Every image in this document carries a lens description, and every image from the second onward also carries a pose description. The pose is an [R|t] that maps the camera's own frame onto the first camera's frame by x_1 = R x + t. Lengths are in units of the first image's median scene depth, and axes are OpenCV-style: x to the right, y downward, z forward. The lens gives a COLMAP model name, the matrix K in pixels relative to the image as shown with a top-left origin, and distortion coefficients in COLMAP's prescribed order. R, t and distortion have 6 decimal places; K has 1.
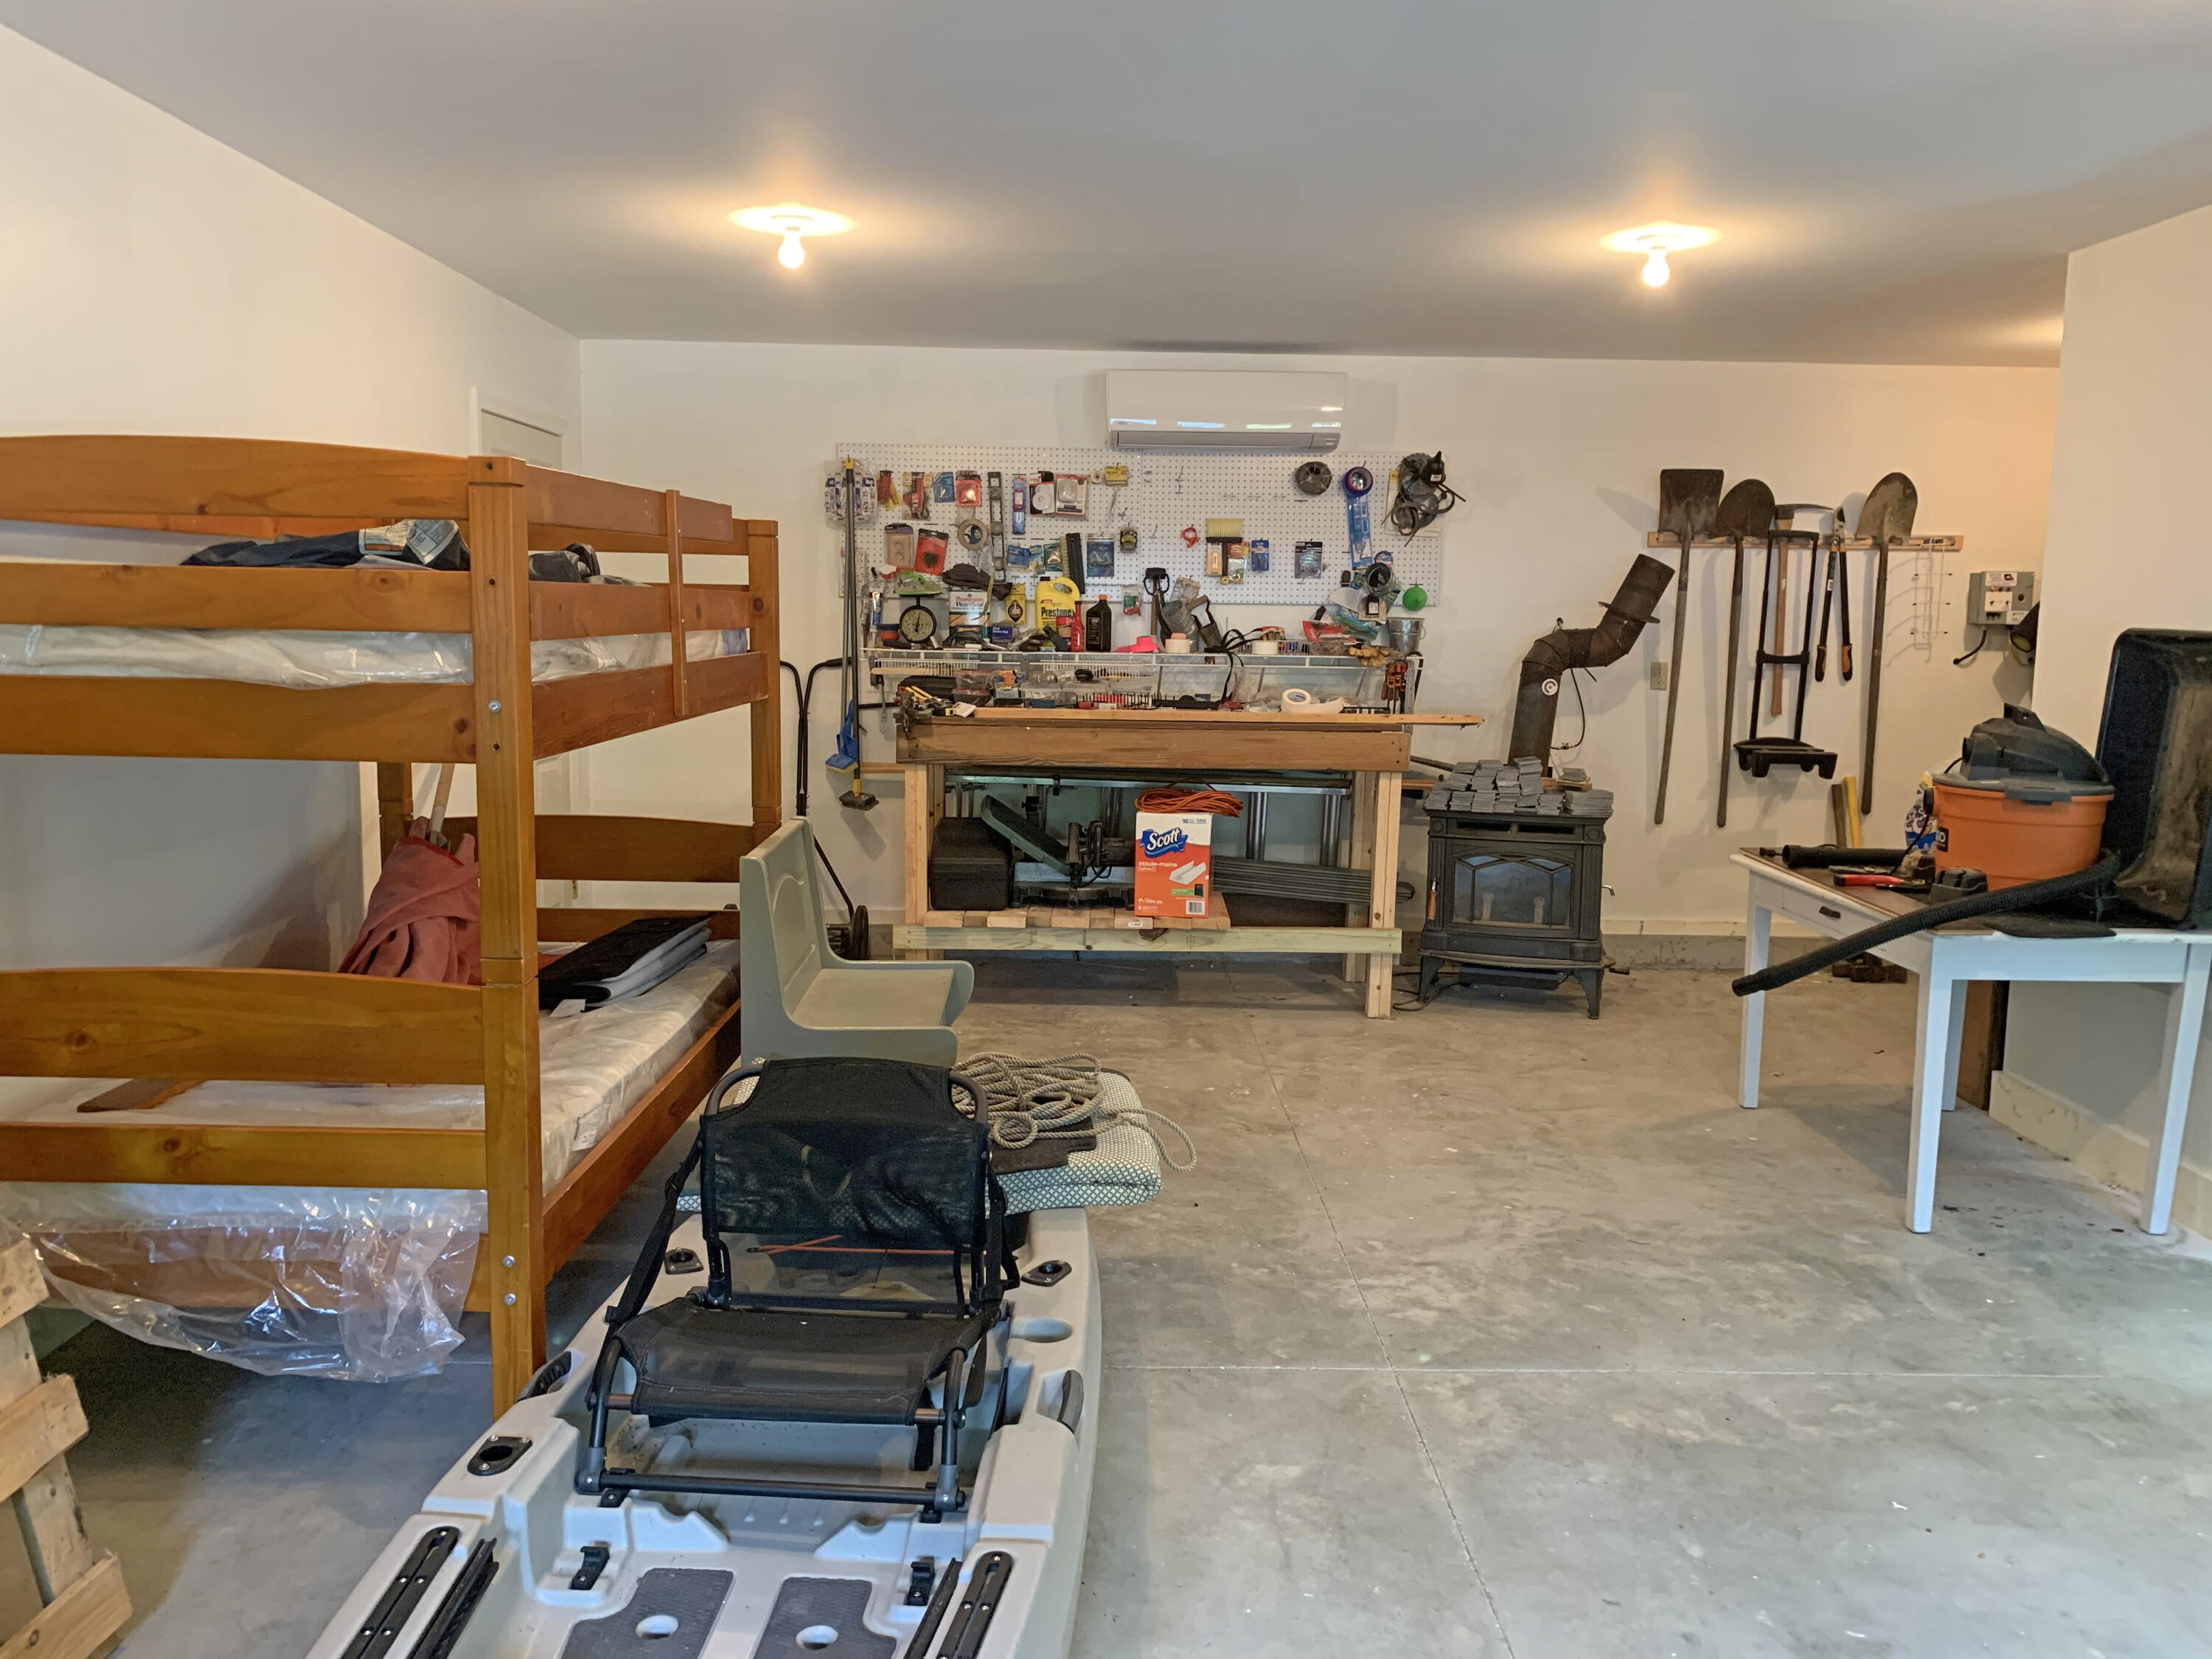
lens RADIAL K [[1675.7, 0, 1096.1], [0, 1675.7, 822.8], [0, 0, 1]] dist [0.005984, -0.008194]
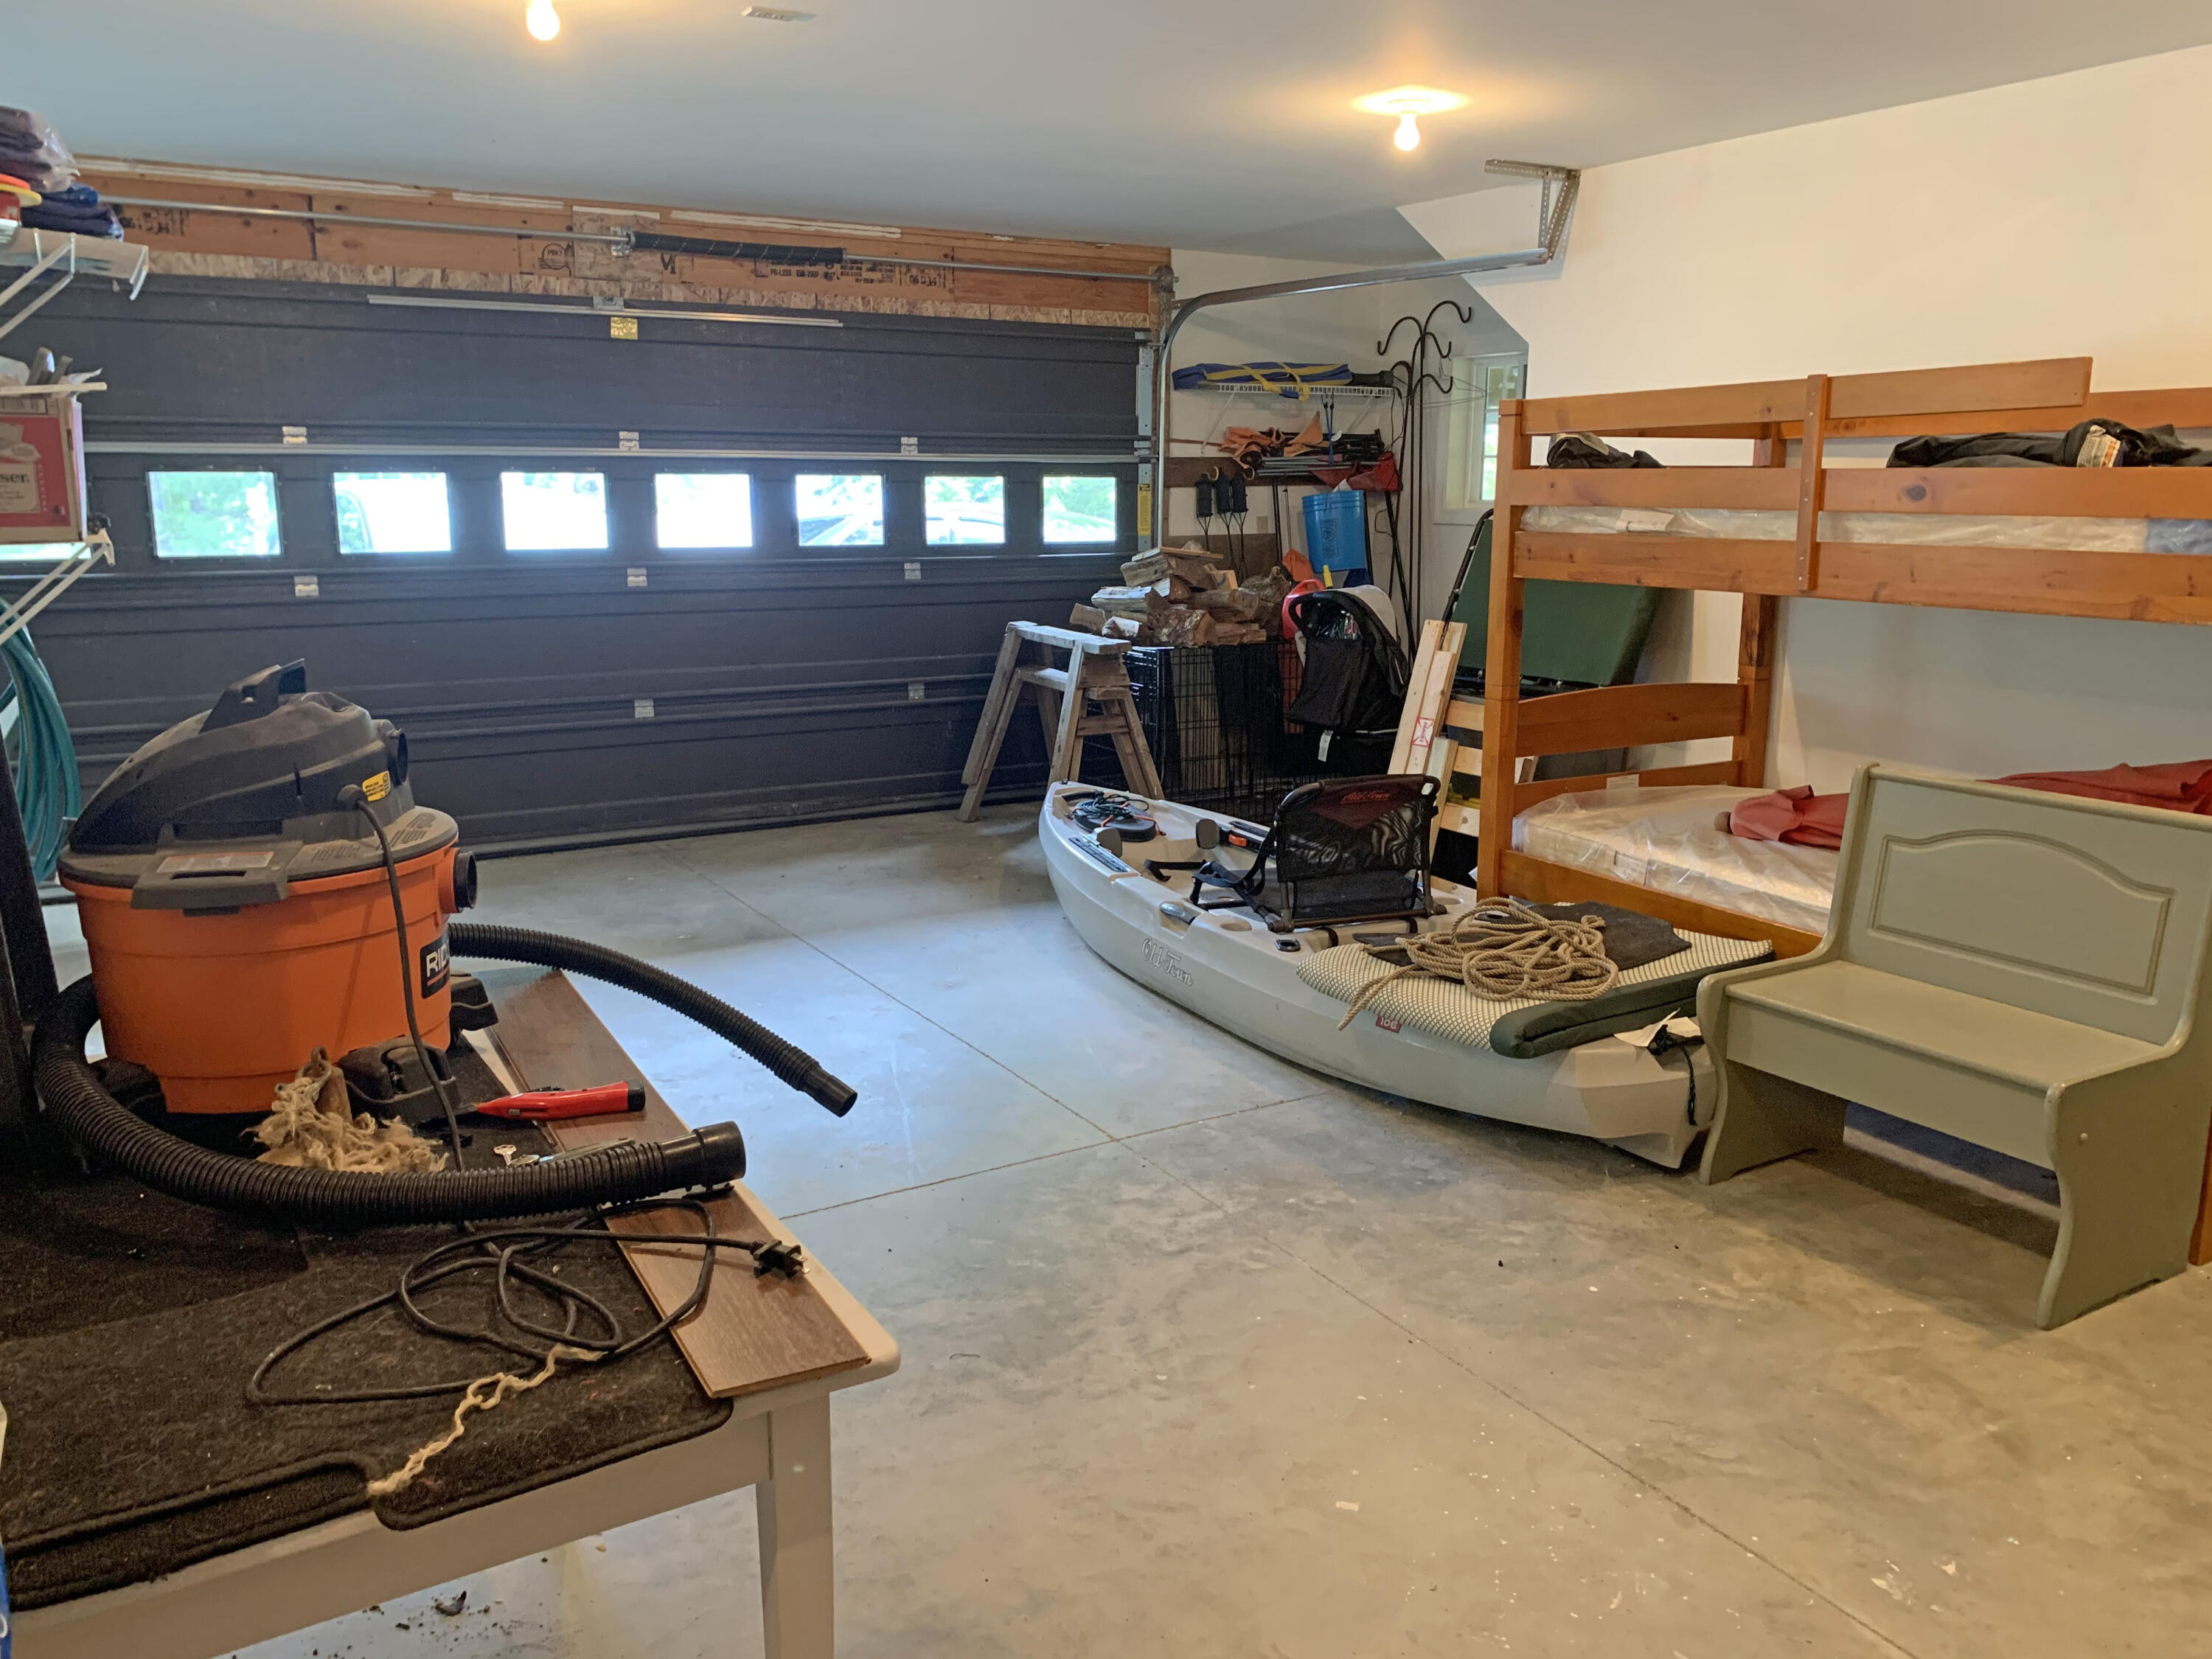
lens RADIAL K [[1675.7, 0, 1096.1], [0, 1675.7, 822.8], [0, 0, 1]] dist [0.005984, -0.008194]
pose [[-0.870460, 0.079385, -0.485795, 0.603060], [-0.079654, 0.951186, 0.298161, -0.186885], [0.485751, 0.298232, -0.821647, 1.540973]]
